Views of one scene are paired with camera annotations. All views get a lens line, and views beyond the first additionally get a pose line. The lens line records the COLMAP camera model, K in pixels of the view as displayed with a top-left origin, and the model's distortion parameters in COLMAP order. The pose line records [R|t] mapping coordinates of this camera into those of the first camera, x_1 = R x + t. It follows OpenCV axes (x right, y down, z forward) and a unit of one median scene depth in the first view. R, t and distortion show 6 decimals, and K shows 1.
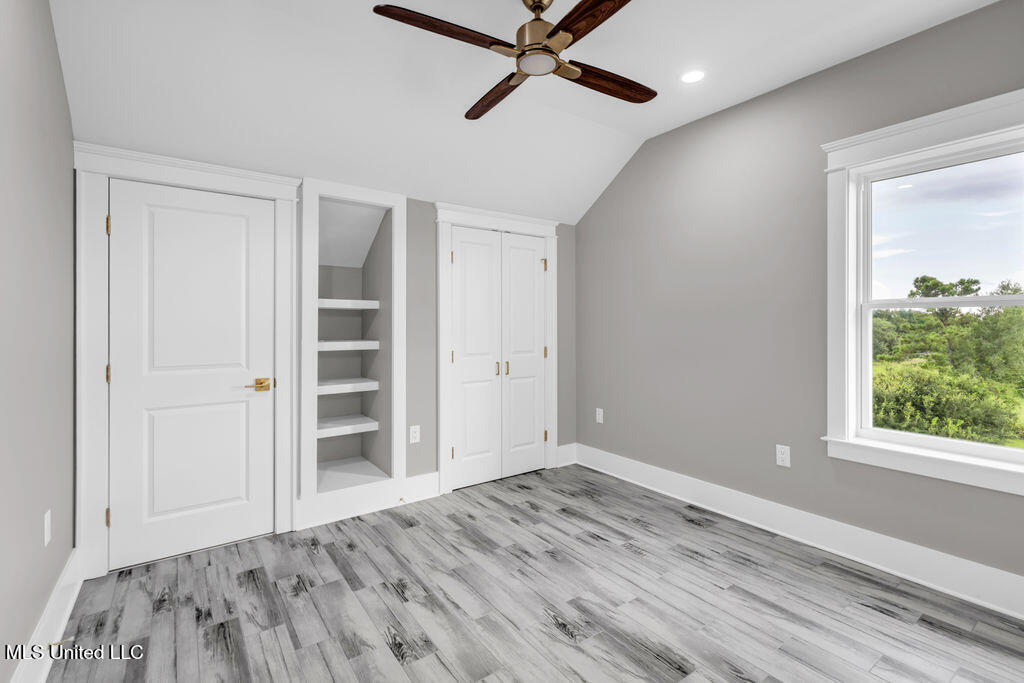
lens RADIAL K [[478.0, 0, 506.4], [0, 478.0, 323.5], [0, 0, 1]] dist [0.016542, -0.001079]
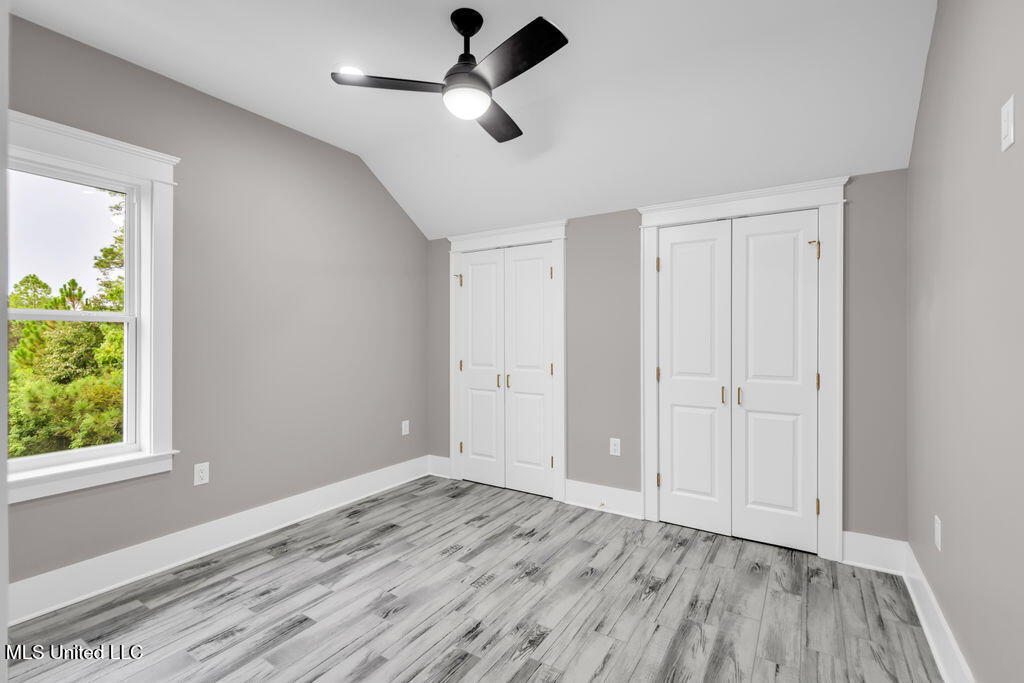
lens RADIAL K [[466.3, 0, 511.1], [0, 466.3, 347.0], [0, 0, 1]] dist [-0.004189, 0.000607]
pose [[0.376381, 0.016043, -0.926326, 0.595523], [-0.000141, 0.999851, 0.017259, 0.002269], [0.926465, -0.006366, 0.376328, 0.412162]]
